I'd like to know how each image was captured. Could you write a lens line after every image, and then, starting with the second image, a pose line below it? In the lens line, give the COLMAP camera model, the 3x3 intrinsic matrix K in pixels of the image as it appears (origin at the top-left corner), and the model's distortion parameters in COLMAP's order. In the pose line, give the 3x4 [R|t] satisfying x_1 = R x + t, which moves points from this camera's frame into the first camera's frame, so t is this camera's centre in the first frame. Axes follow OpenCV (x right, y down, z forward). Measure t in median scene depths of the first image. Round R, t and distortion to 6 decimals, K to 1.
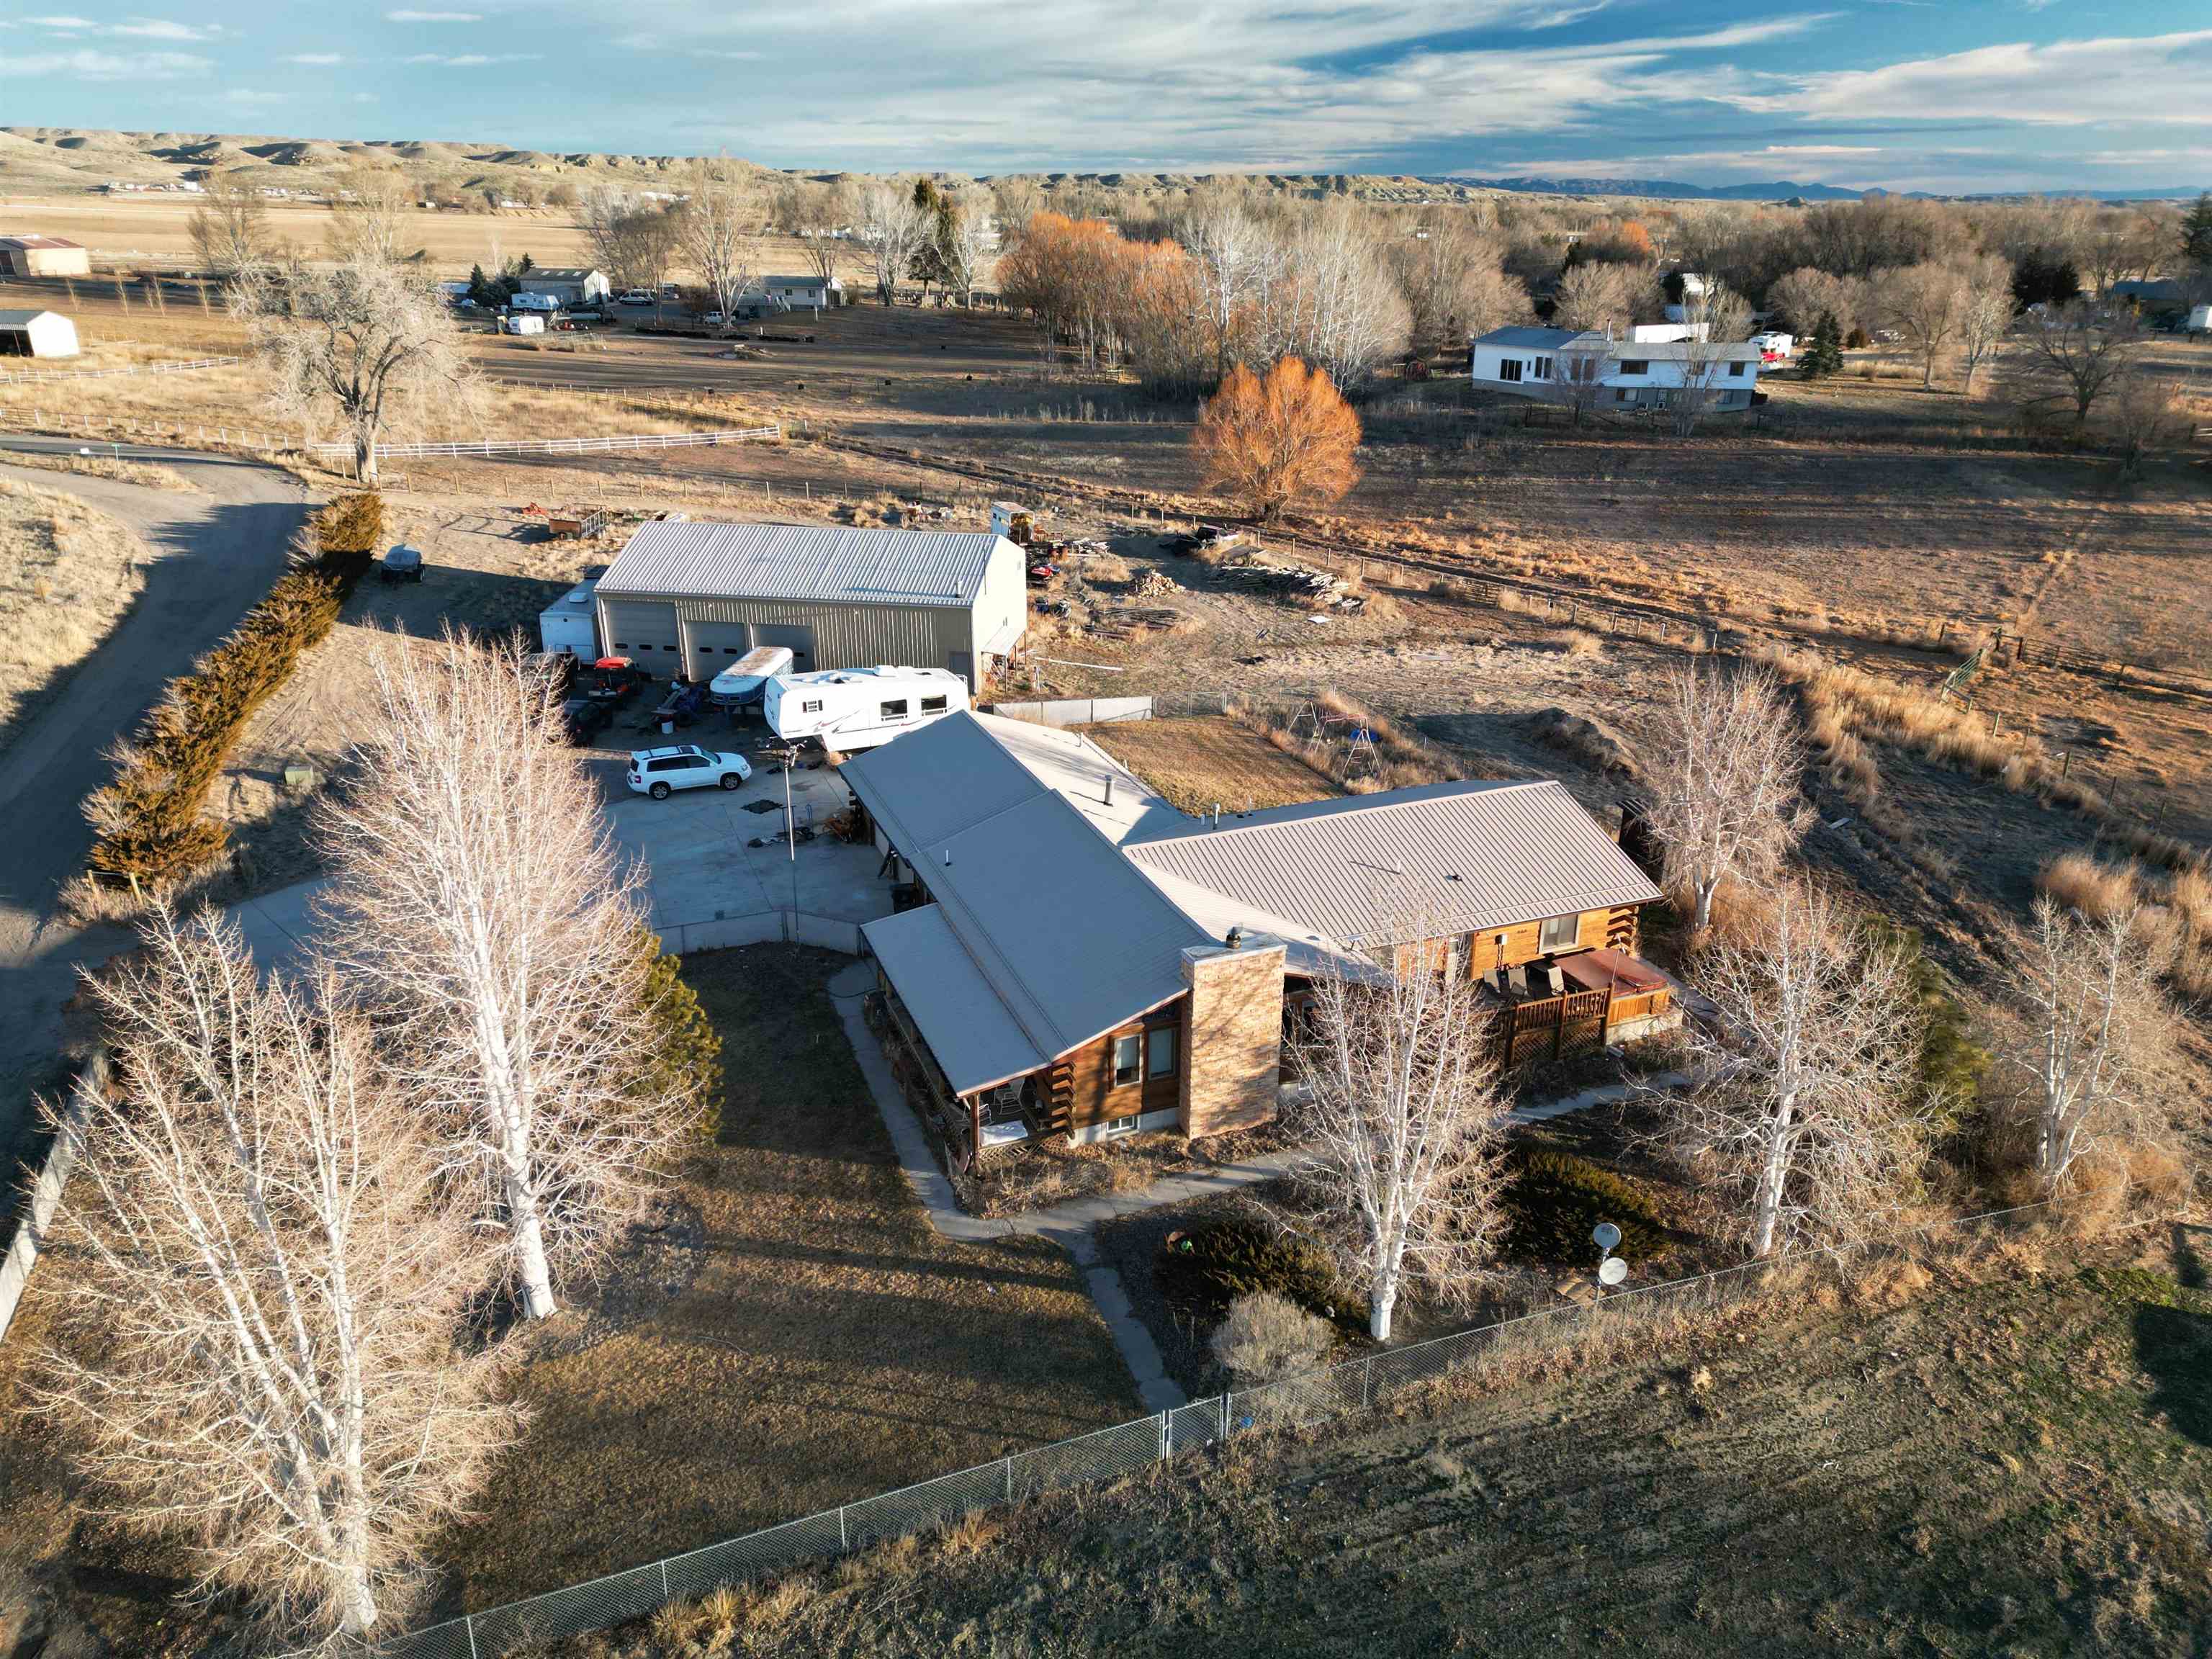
lens RADIAL K [[1535.8, 0, 1107.3], [0, 1535.8, 833.4], [0, 0, 1]] dist [0.071484, -0.041944]
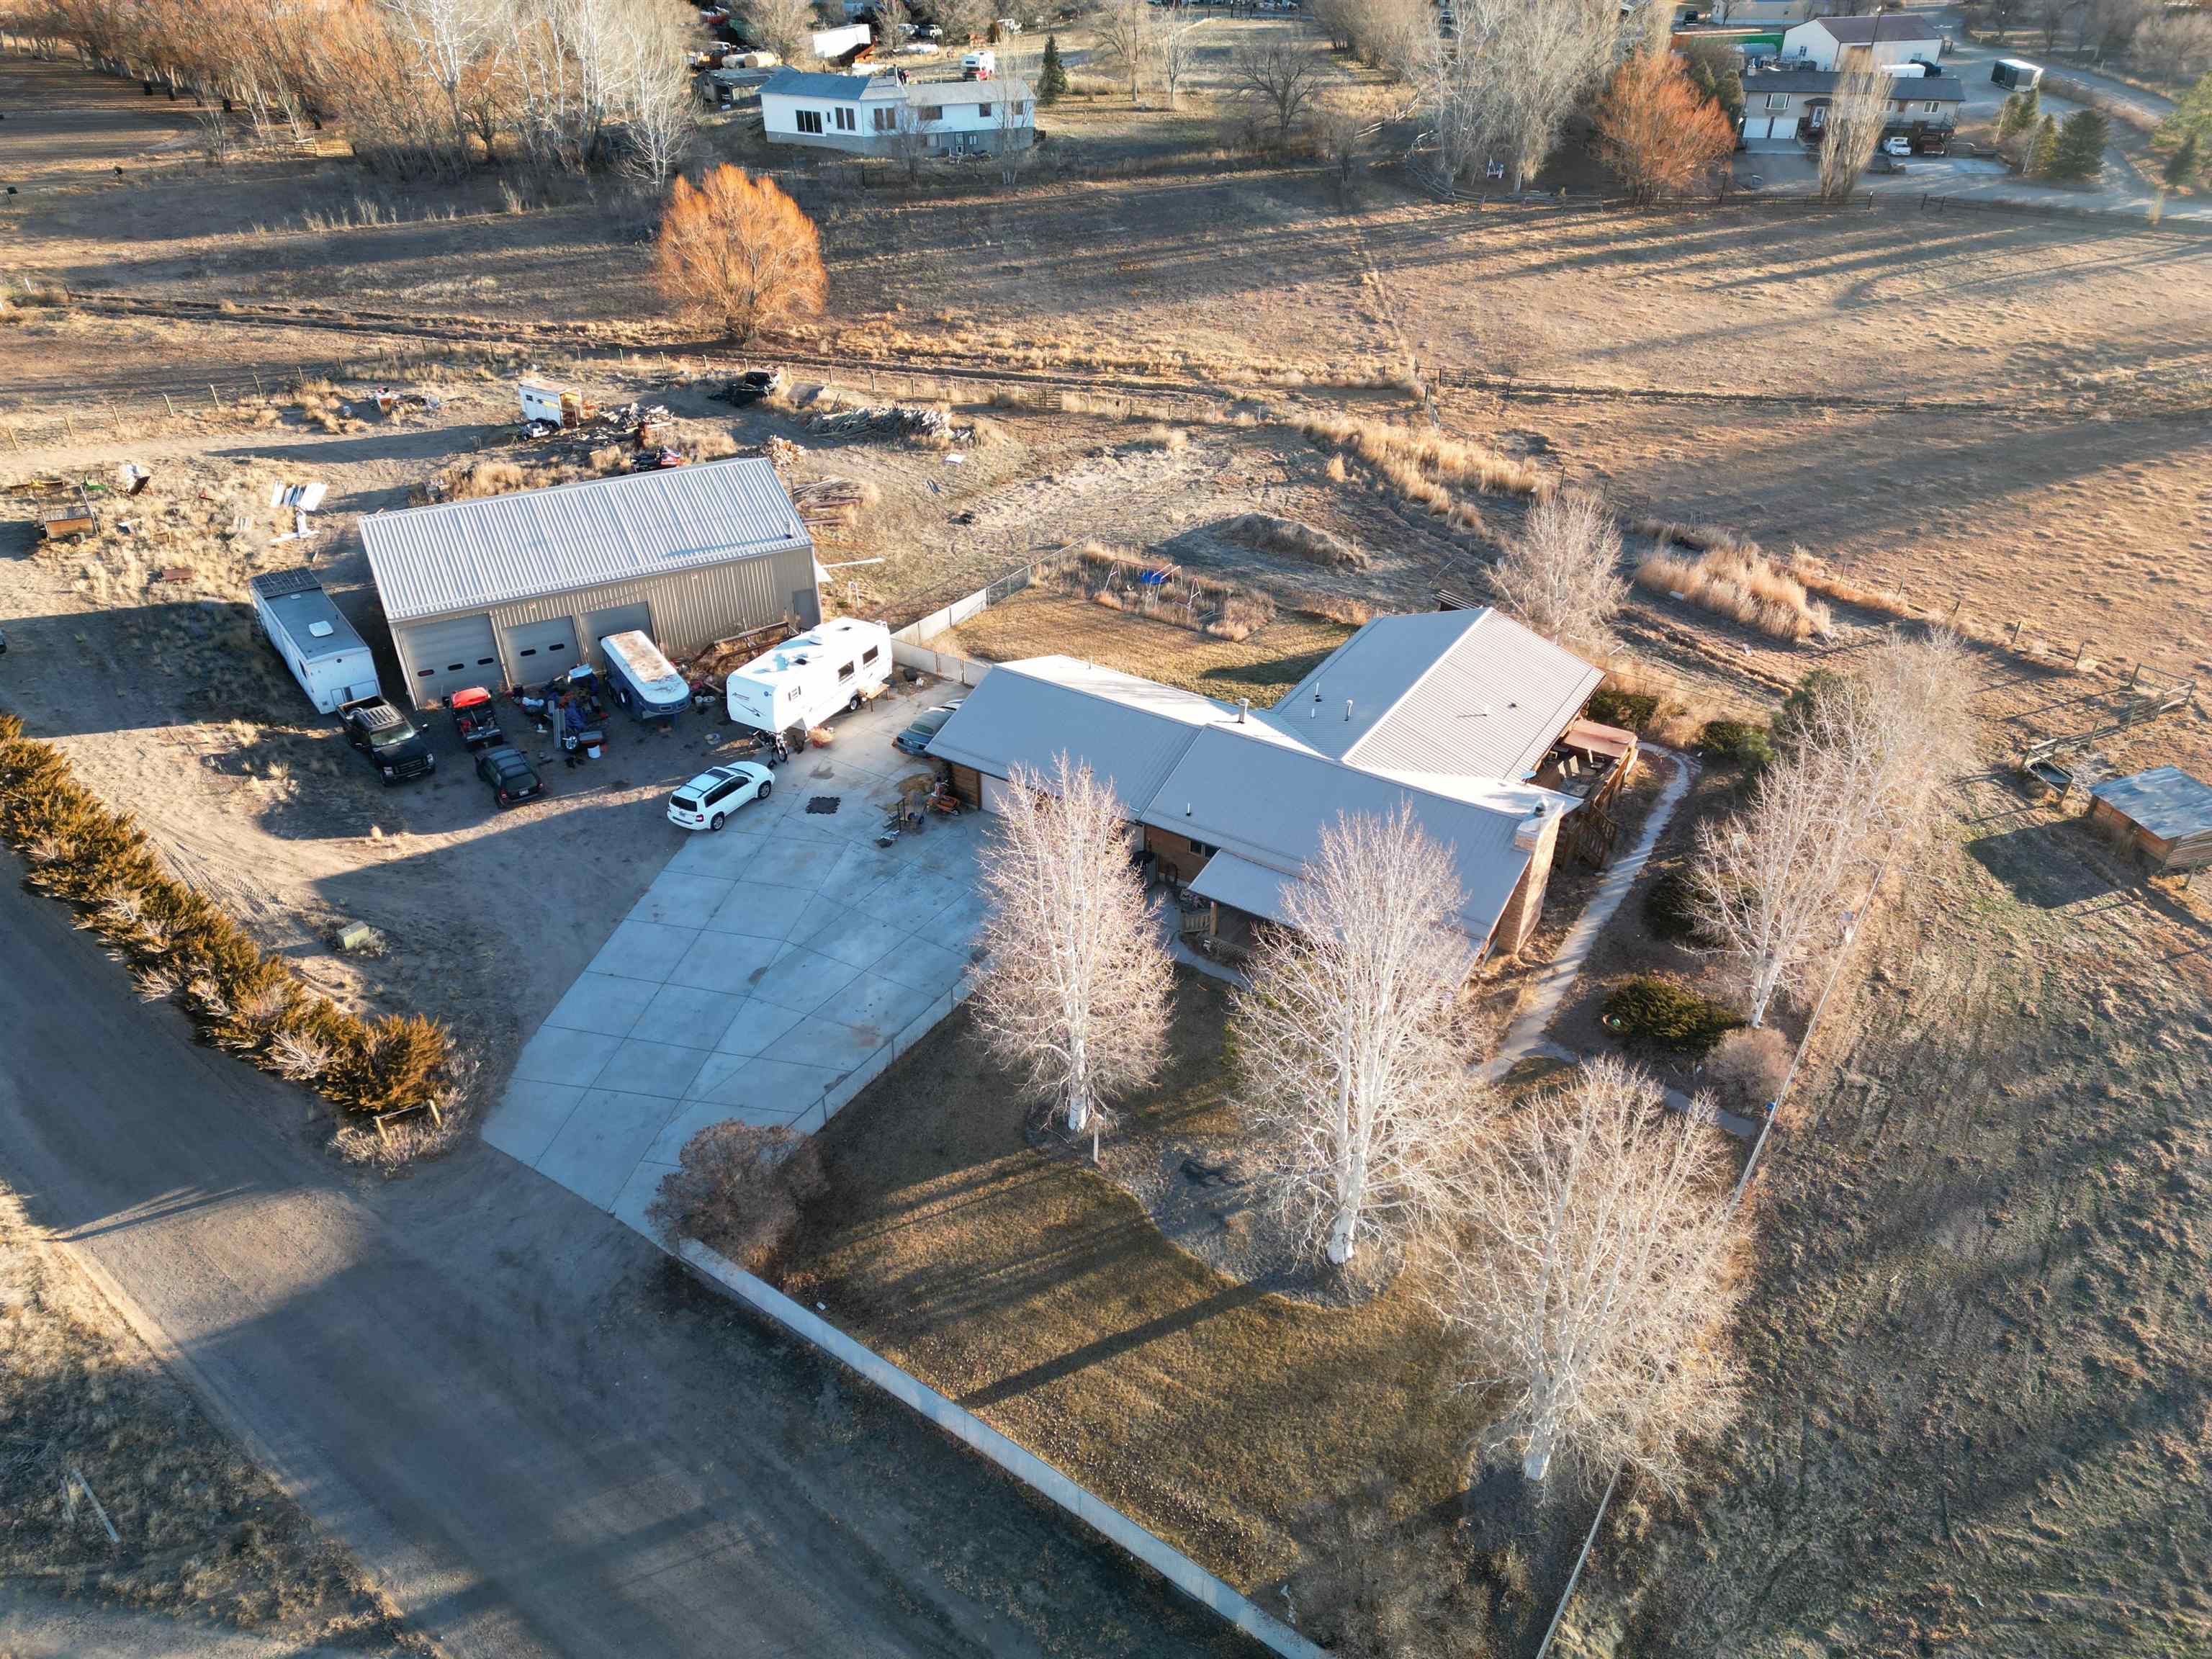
lens RADIAL K [[1535.8, 0, 1107.3], [0, 1535.8, 833.4], [0, 0, 1]] dist [0.071484, -0.041944]
pose [[0.815218, -0.322785, 0.480863, -0.323505], [0.221997, 0.941026, 0.255317, -0.124972], [-0.534918, -0.101389, 0.838799, 0.018754]]
